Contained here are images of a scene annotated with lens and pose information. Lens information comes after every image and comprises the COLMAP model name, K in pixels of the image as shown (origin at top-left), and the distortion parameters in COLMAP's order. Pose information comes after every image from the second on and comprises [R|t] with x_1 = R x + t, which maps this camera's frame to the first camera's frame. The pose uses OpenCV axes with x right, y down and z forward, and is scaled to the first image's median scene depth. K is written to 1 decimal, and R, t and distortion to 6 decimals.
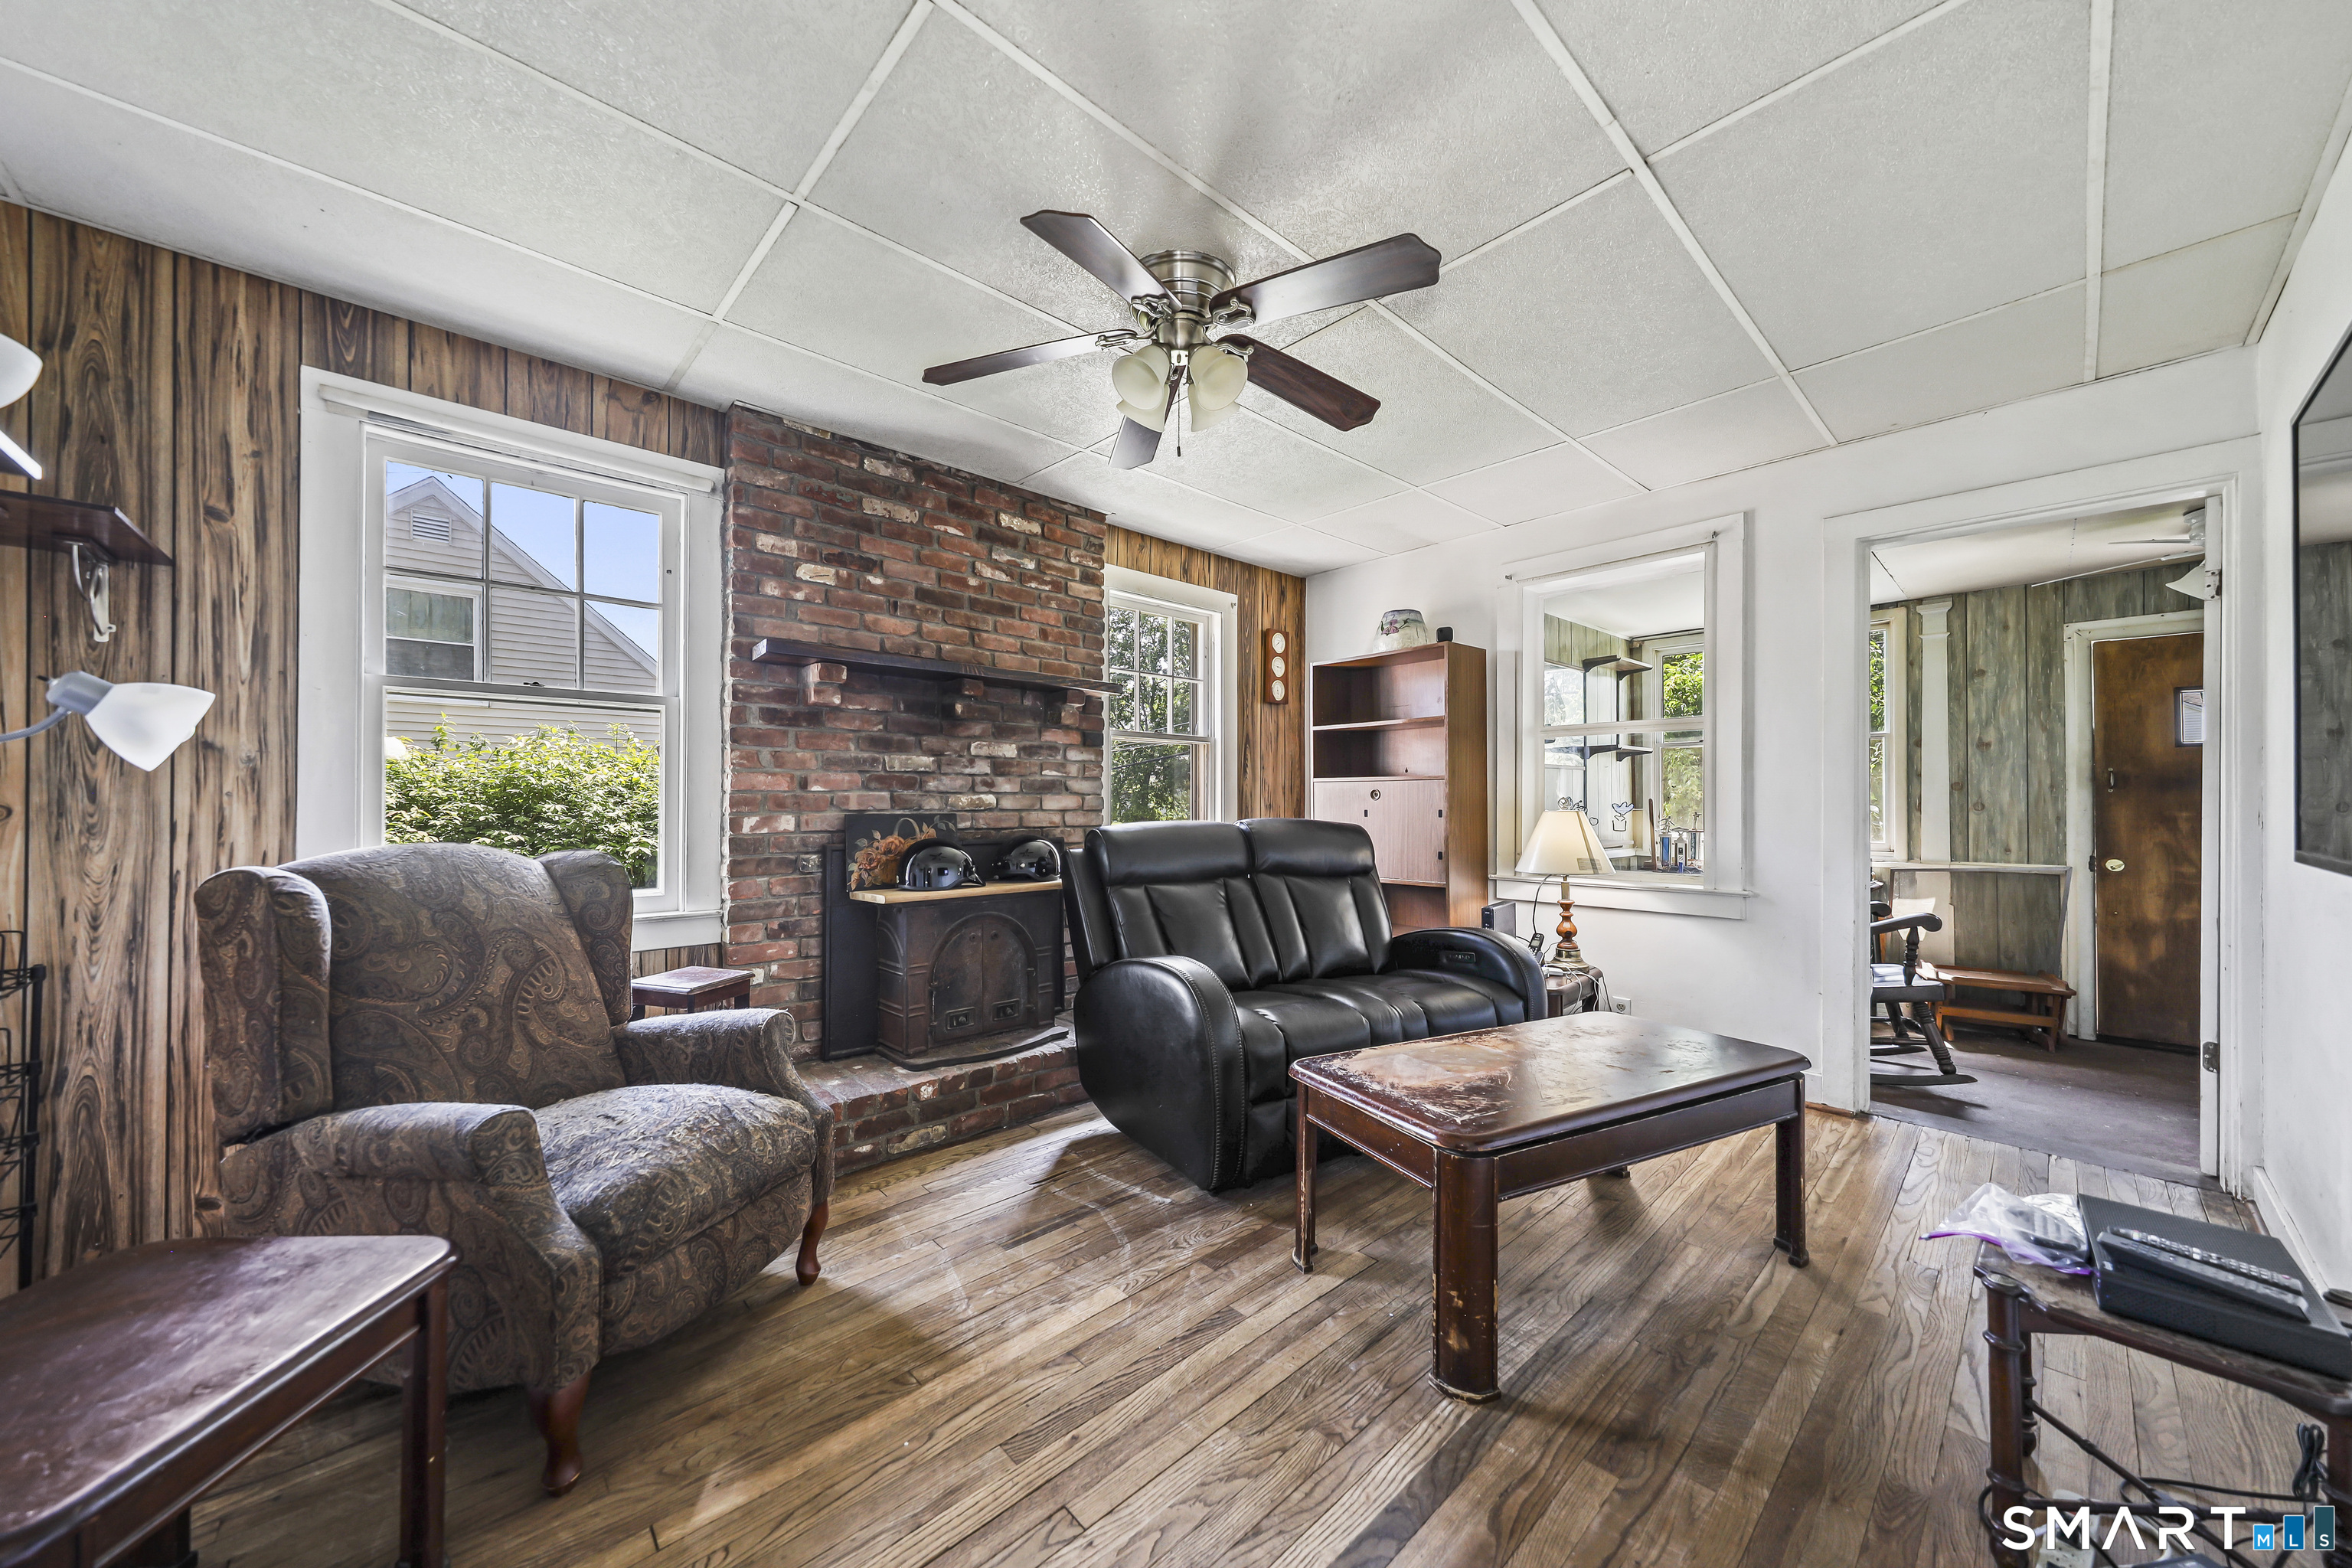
lens RADIAL K [[836.0, 0, 1153.8], [0, 836.0, 798.1], [0, 0, 1]] dist [0.000695, -0.000687]
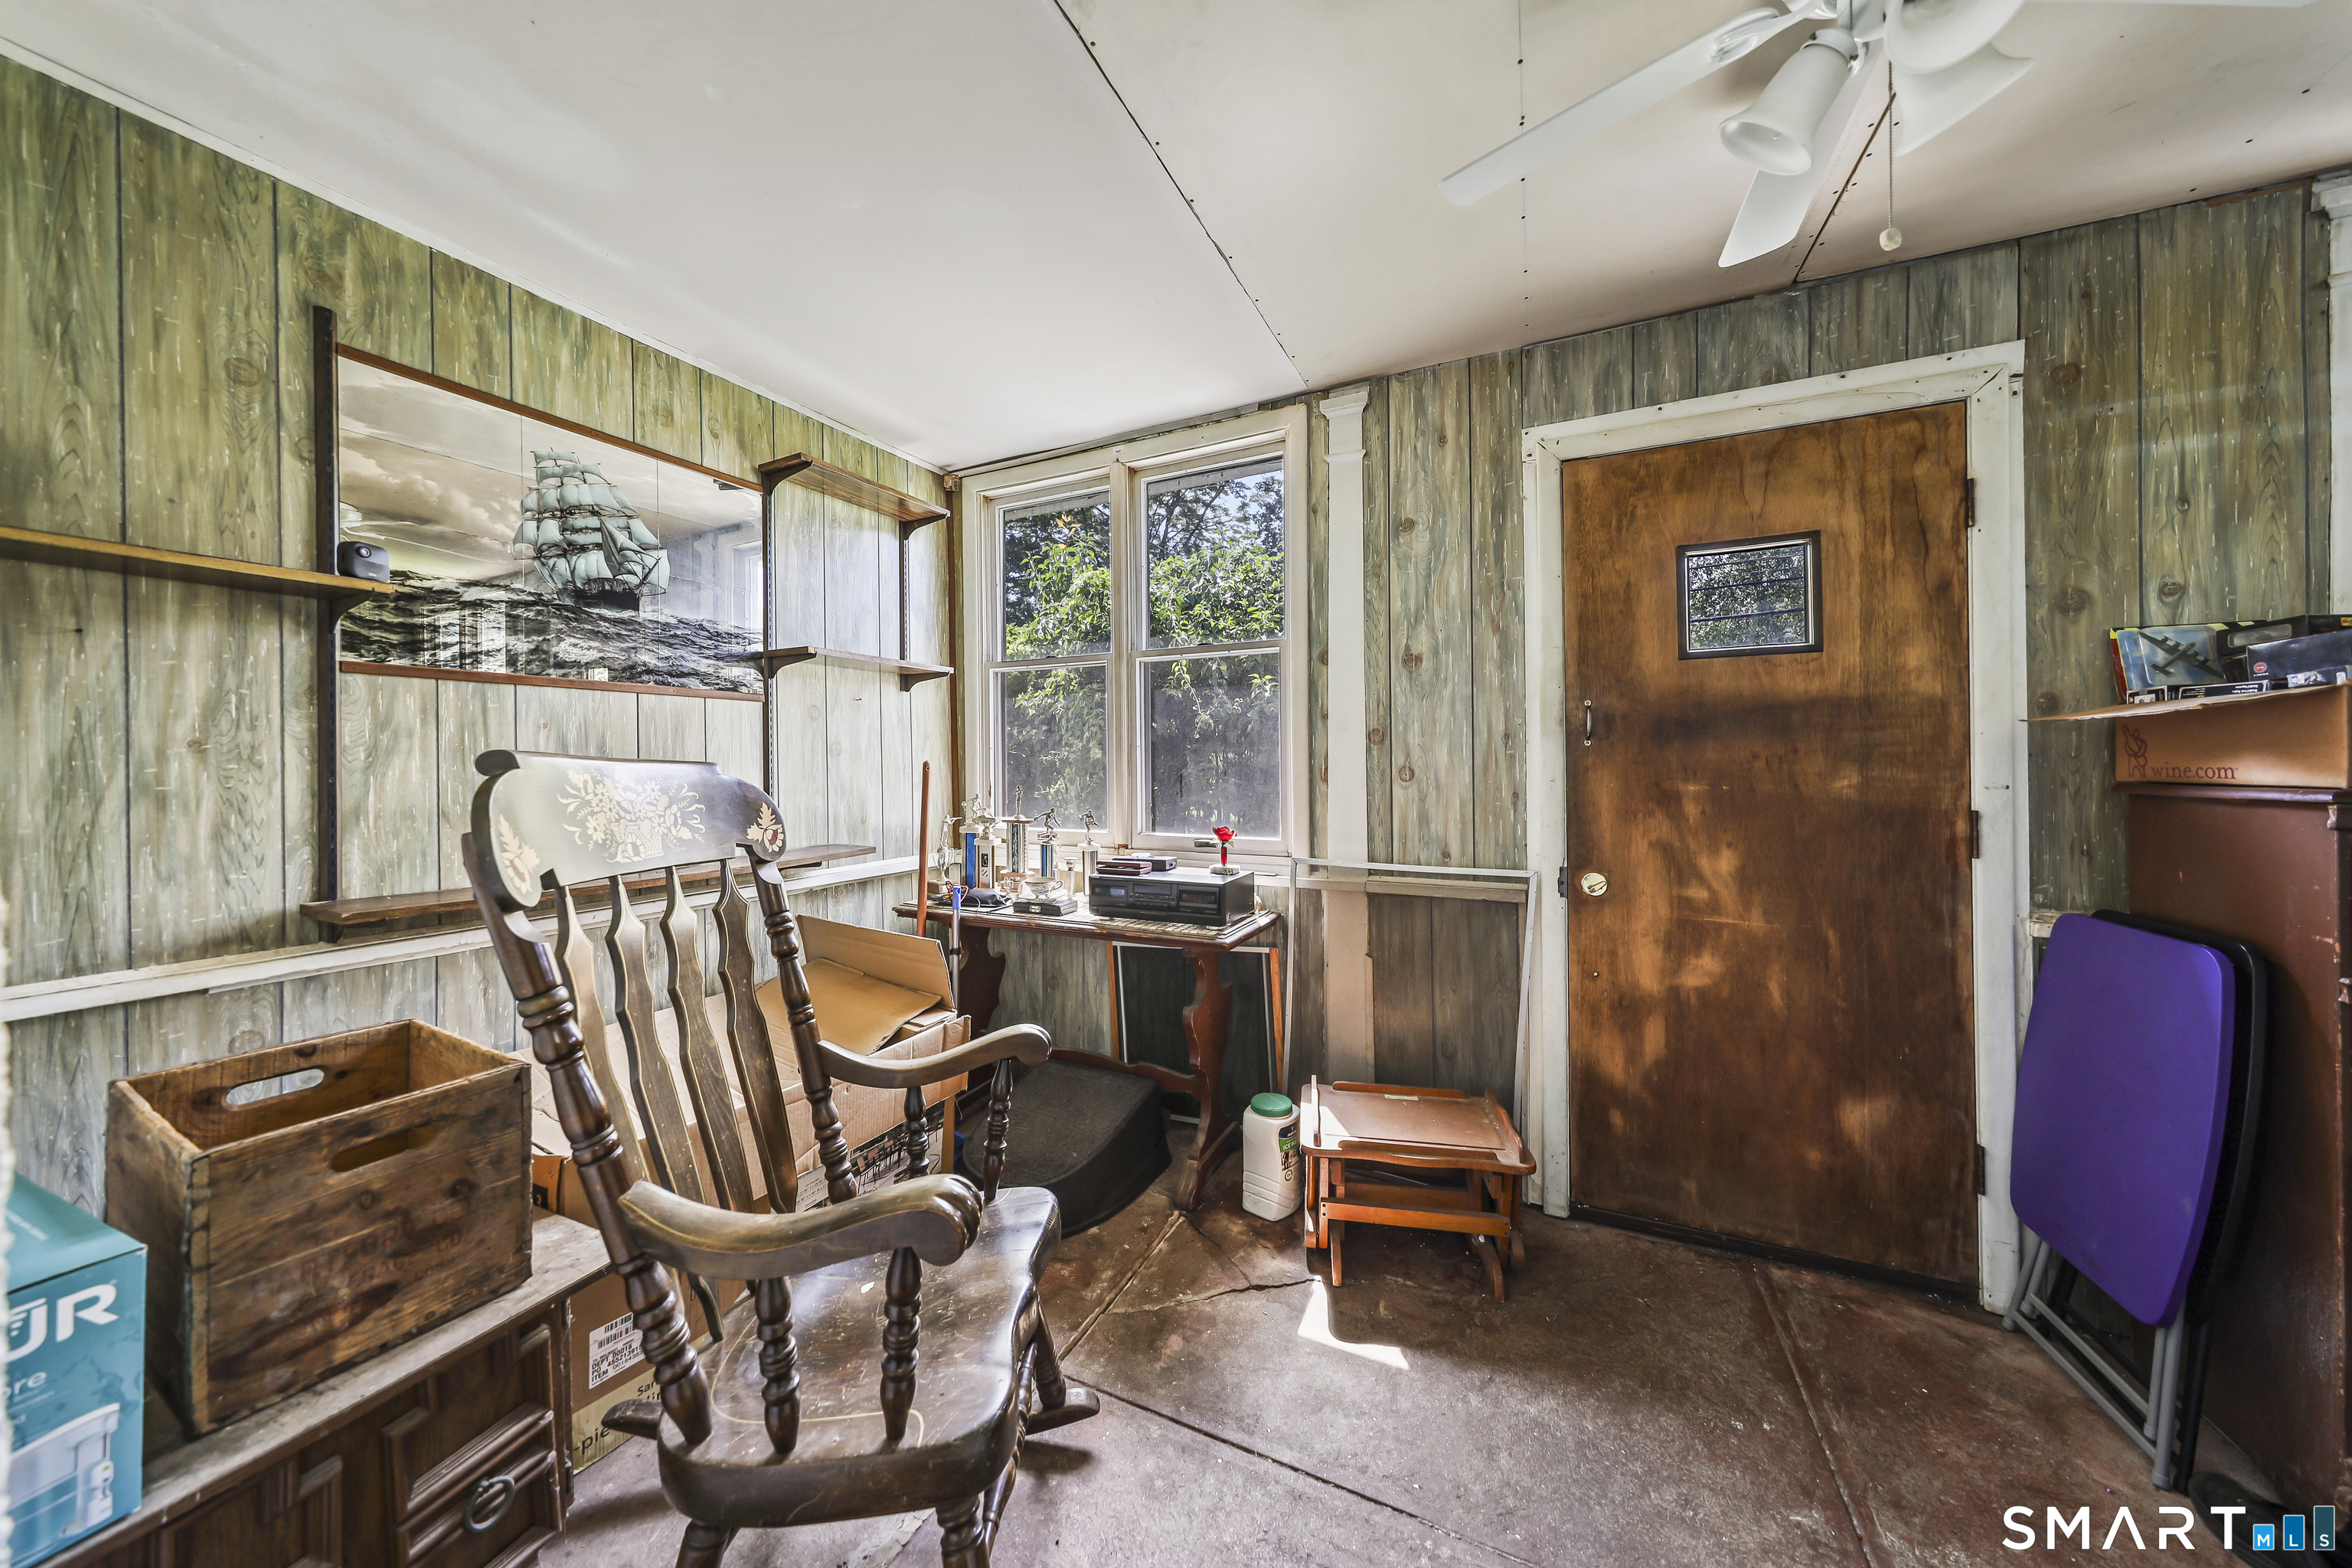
lens RADIAL K [[764.6, 0, 1190.9], [0, 764.6, 764.5], [0, 0, 1]] dist [-0.000585, 0.000134]
pose [[0.926790, -0.003316, 0.375565, 0.911943], [0.002588, 0.999994, 0.002443, 0.003487], [-0.375570, -0.001292, 0.926793, 0.806460]]
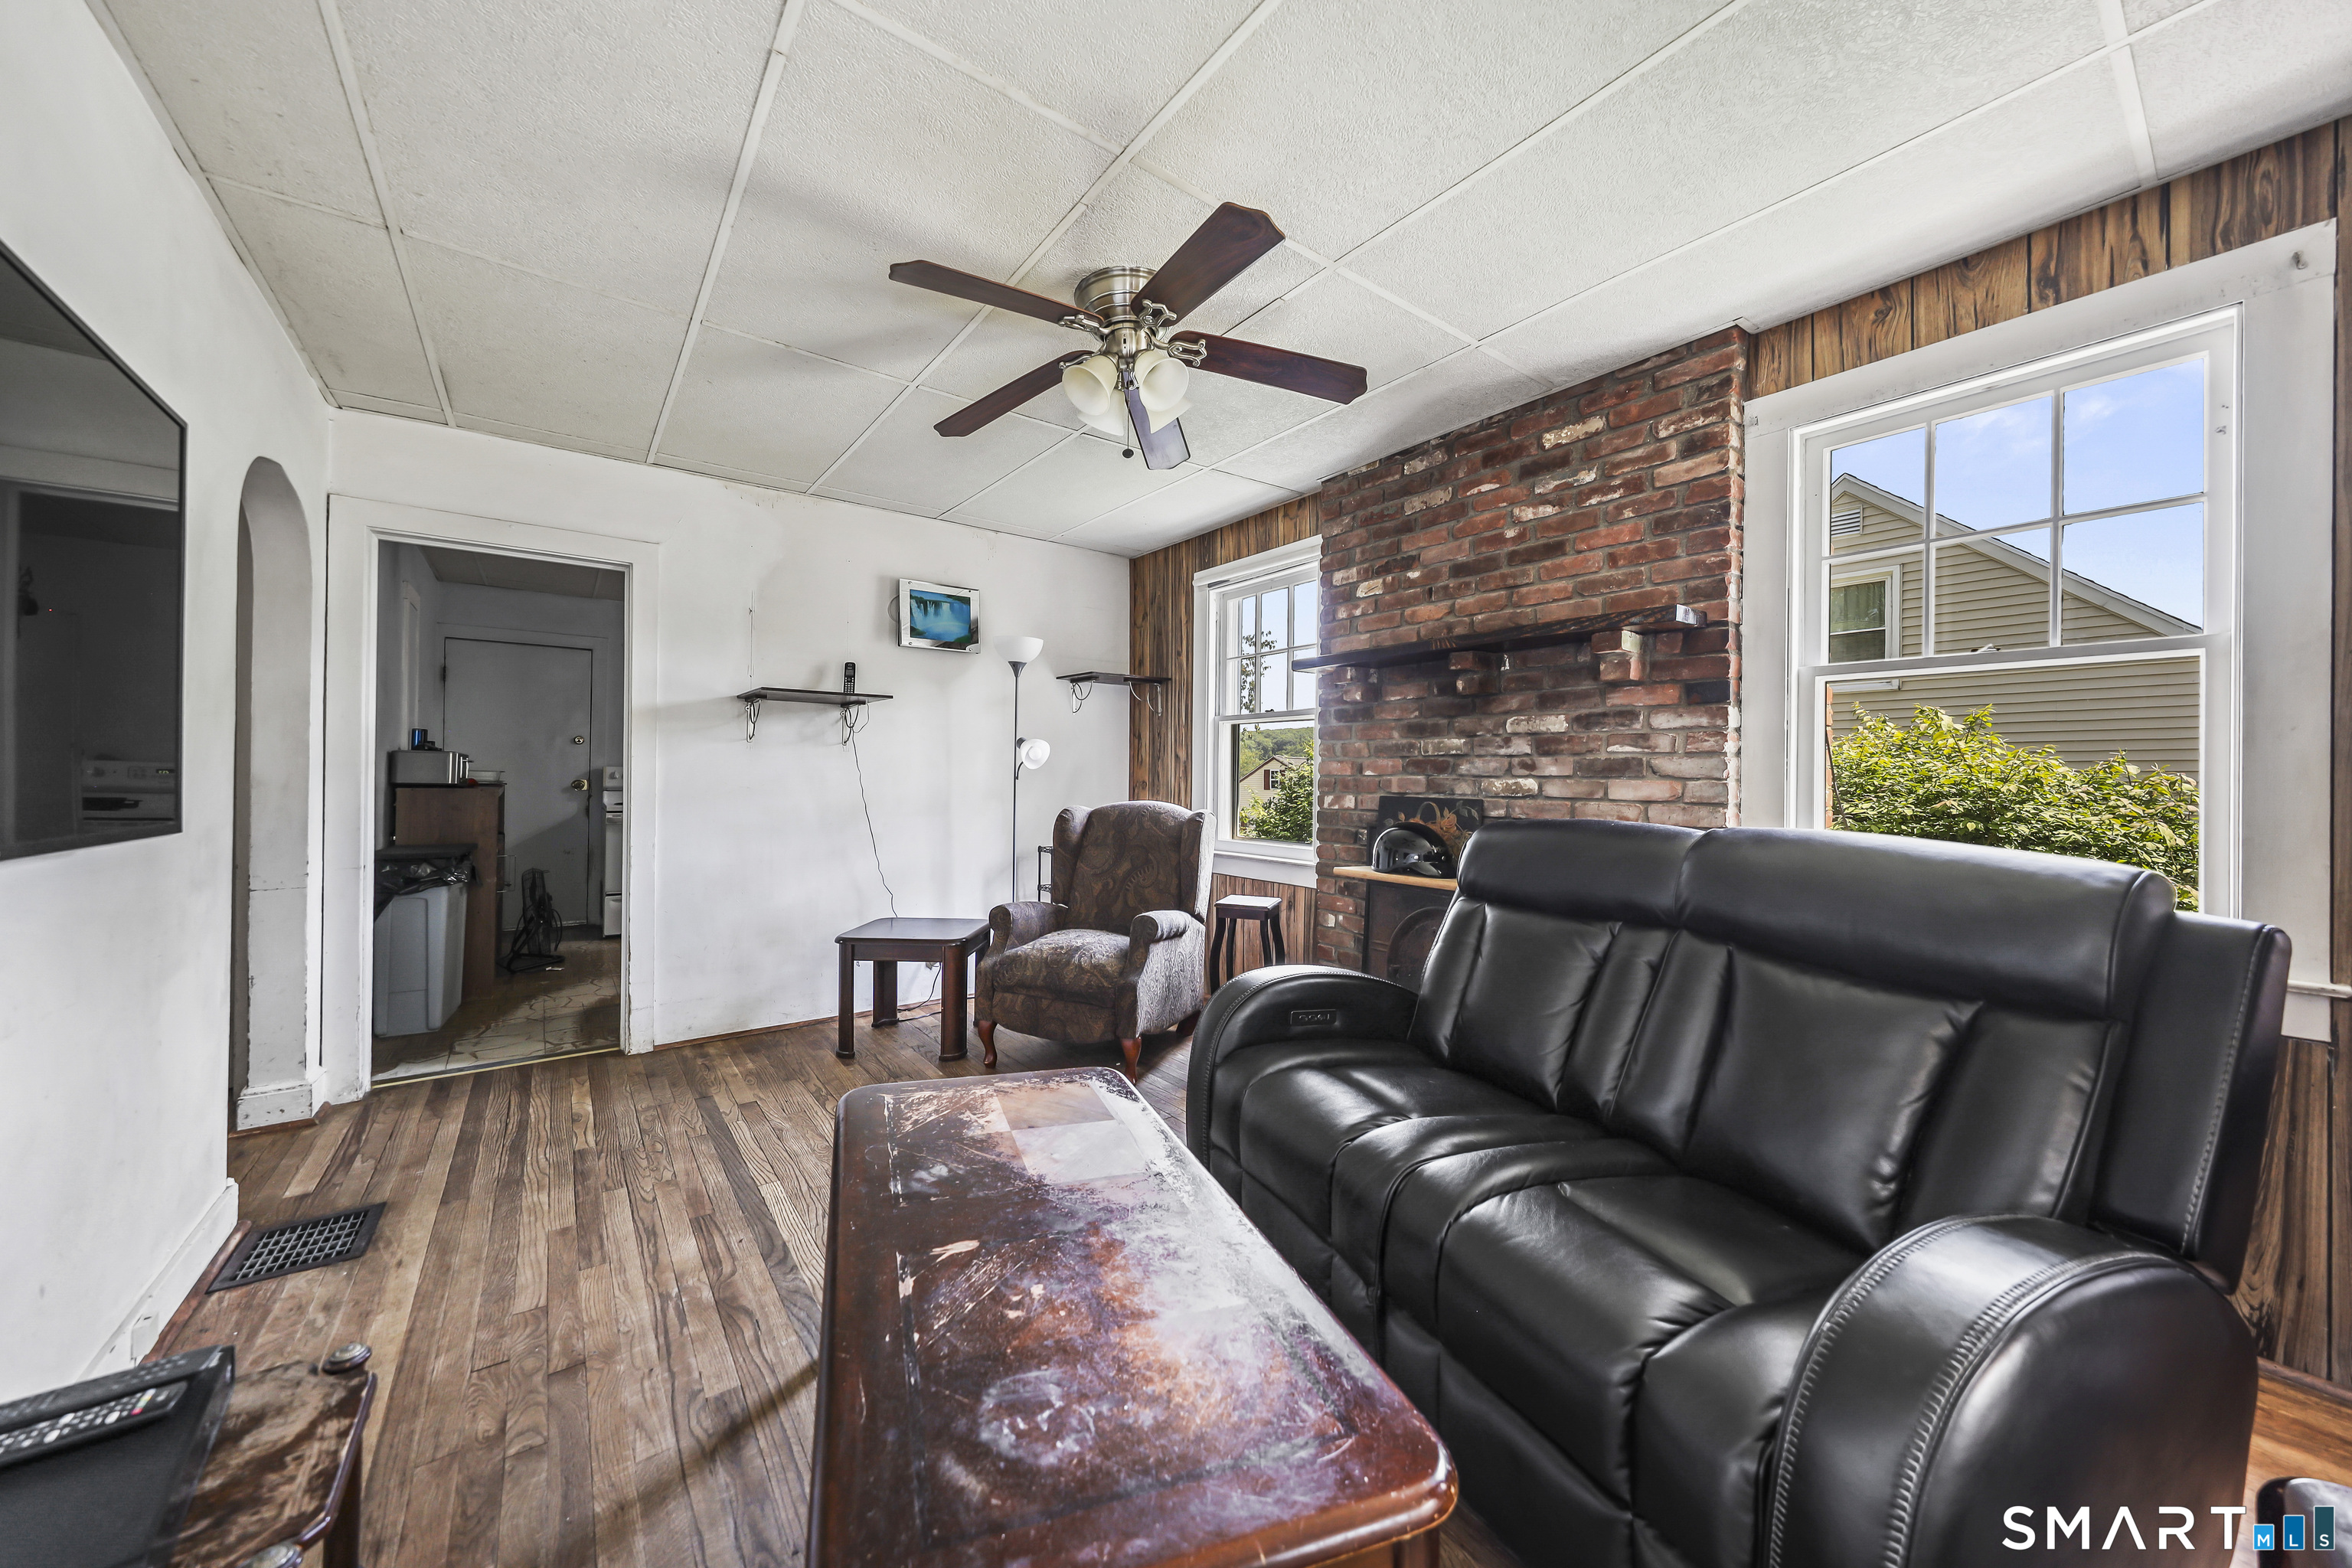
lens RADIAL K [[836.0, 0, 1162.1], [0, 836.0, 777.2], [0, 0, 1]] dist [0.000695, -0.000687]
pose [[-0.107694, -0.004499, -0.994174, 0.649681], [-0.008798, 0.999955, -0.003572, 0.000596], [0.994145, 0.008362, -0.107729, 0.699071]]
